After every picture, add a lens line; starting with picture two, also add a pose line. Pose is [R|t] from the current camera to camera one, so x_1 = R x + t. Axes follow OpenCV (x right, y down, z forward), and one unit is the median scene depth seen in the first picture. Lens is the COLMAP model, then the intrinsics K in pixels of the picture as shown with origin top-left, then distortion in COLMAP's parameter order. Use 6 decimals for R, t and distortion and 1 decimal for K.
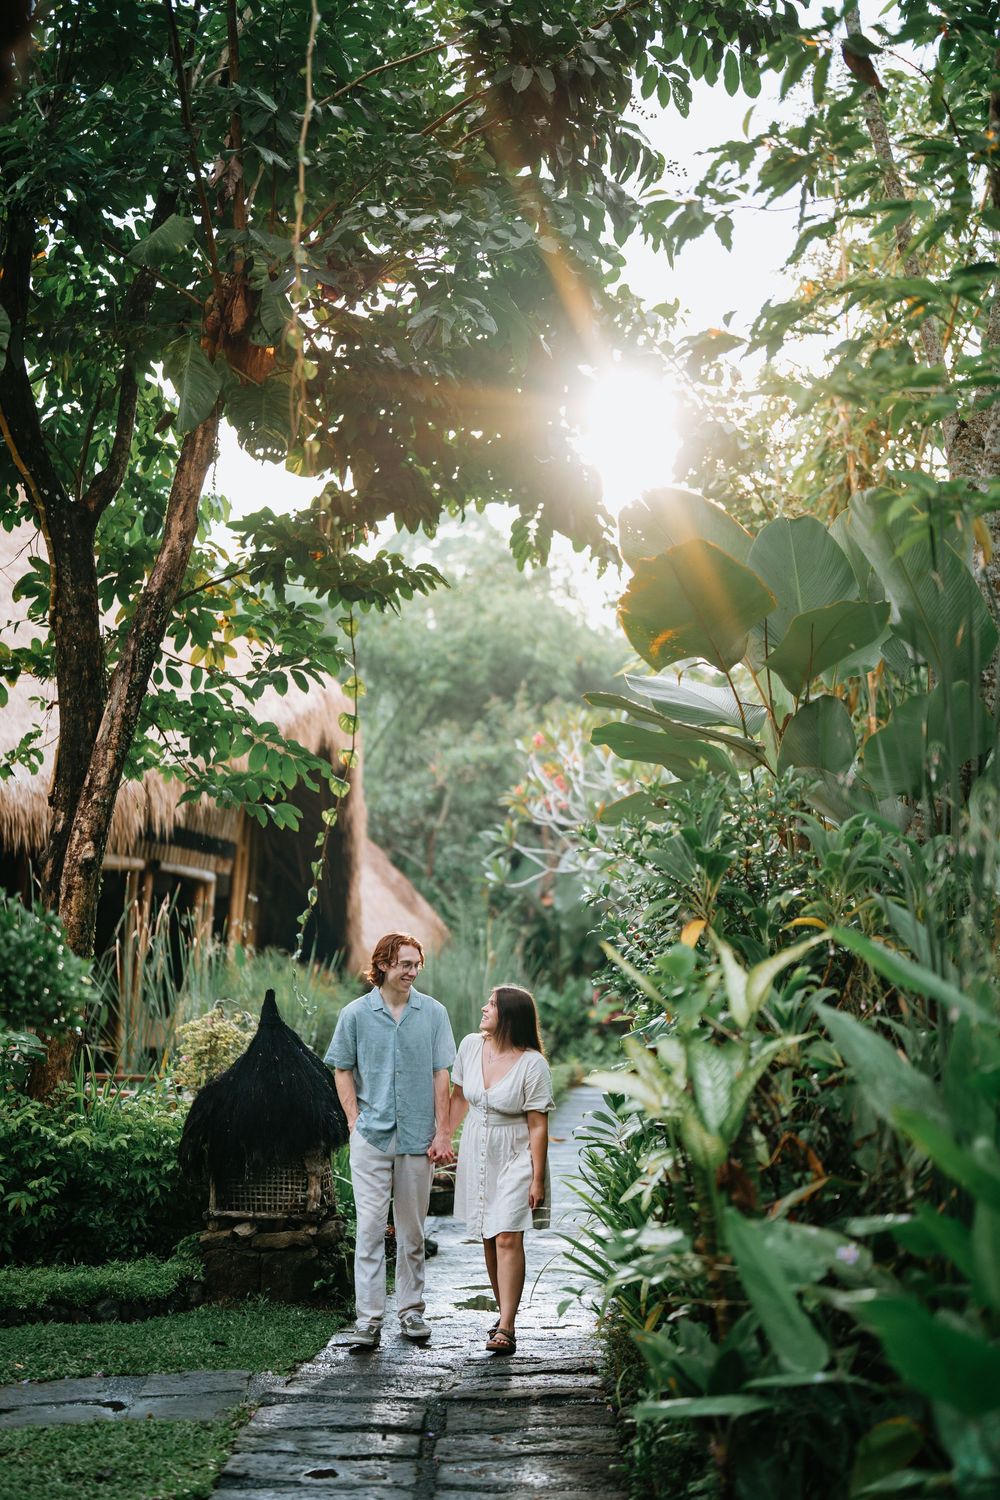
lens RADIAL K [[2217.5, 0, 504.1], [0, 2217.5, 749.5], [0, 0, 1]] dist [-0.145996, 1.230004]
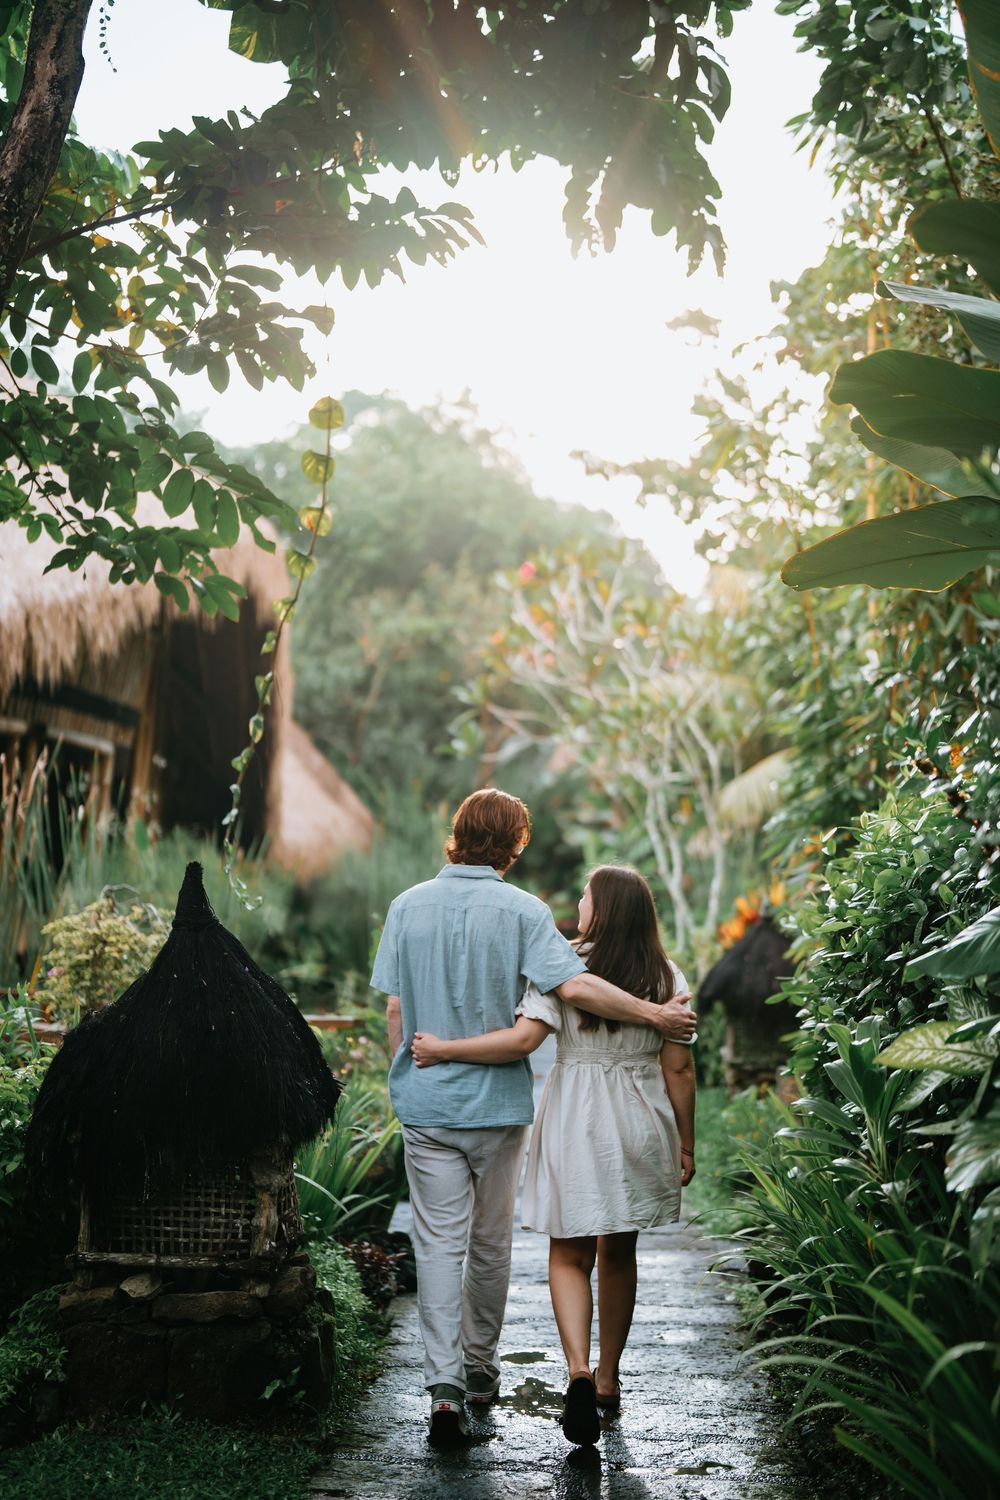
lens RADIAL K [[2217.5, 0, 504.1], [0, 2217.5, 749.5], [0, 0, 1]] dist [-0.145996, 1.230004]
pose [[0.998742, 0.025286, 0.043302, -0.039297], [-0.027050, 0.998807, 0.040658, 0.041356], [-0.042222, -0.041778, 0.998234, 0.327286]]
